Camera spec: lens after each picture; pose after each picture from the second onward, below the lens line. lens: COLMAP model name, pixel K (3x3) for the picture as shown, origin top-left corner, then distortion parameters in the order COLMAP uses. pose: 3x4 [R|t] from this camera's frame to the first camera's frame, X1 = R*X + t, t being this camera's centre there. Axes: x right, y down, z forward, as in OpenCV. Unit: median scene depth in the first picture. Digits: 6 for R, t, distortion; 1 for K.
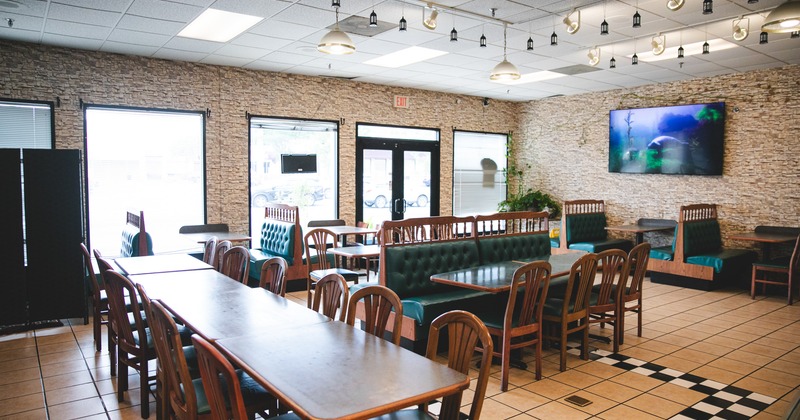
lens RADIAL K [[537.2, 0, 400.0], [0, 537.2, 210.0], [0, 0, 1]] dist [-0.040664, 0.000921]
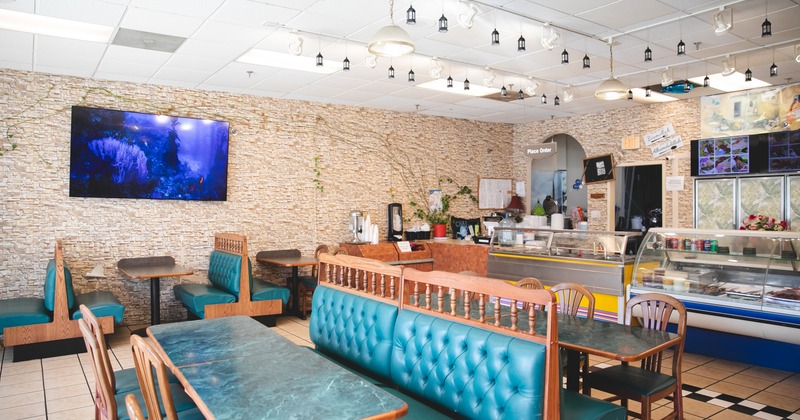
lens RADIAL K [[537.2, 0, 400.0], [0, 537.2, 210.0], [0, 0, 1]] dist [-0.040664, 0.000921]
pose [[0.053677, -0.008572, 0.998522, -0.306422], [0.066190, 0.997794, 0.005007, -0.035334], [-0.996362, 0.065824, 0.054126, 0.662443]]
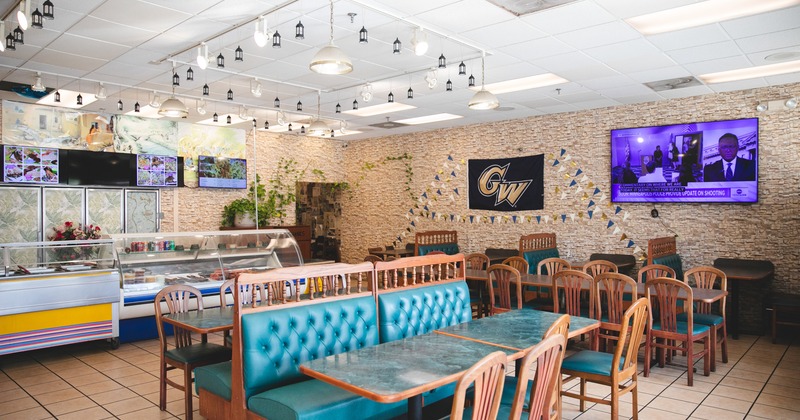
lens RADIAL K [[537.2, 0, 400.0], [0, 537.2, 210.0], [0, 0, 1]] dist [-0.040664, 0.000921]
pose [[-0.980699, 0.001050, -0.195523, 1.210933], [-0.010654, 0.998213, 0.058798, -0.140246], [0.195235, 0.059746, -0.978935, 2.293724]]
